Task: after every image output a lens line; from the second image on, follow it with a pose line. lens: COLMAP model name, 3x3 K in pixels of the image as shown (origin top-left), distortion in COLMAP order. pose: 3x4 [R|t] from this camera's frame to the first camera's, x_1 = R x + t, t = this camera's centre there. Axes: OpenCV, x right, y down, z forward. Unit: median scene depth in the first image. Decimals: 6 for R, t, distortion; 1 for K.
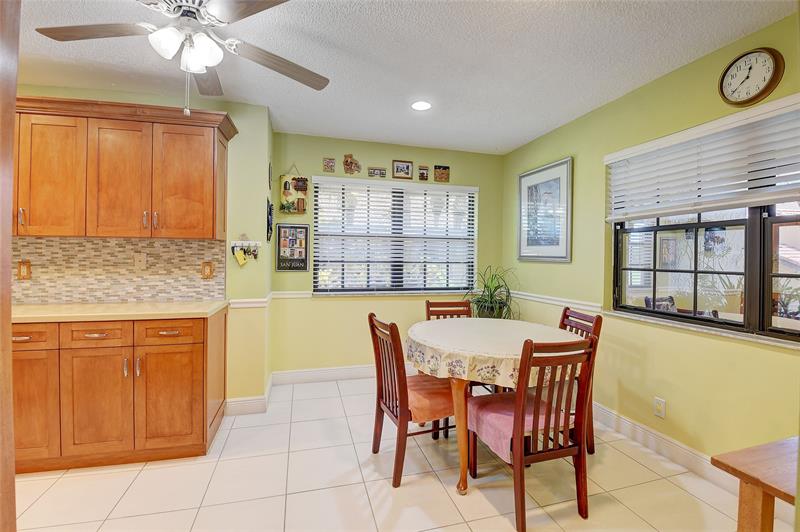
lens RADIAL K [[343.8, 0, 394.0], [0, 343.8, 258.4], [0, 0, 1]] dist [0.001562, -0.020206]
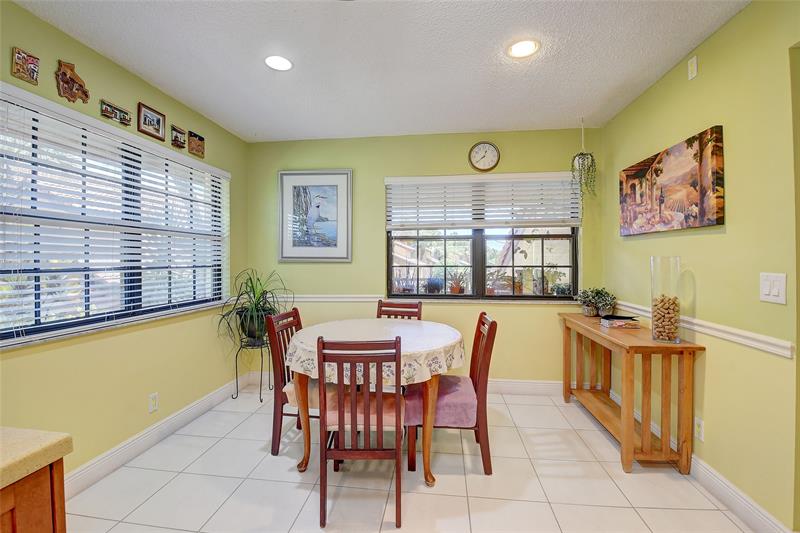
lens RADIAL K [[352.4, 0, 399.7], [0, 352.4, 257.6], [0, 0, 1]] dist [0.009981, -0.022408]
pose [[0.376089, -0.006814, 0.926559, -0.594716], [0.009483, 0.999949, 0.003505, -0.009201], [-0.926535, 0.007468, 0.376134, 0.486401]]
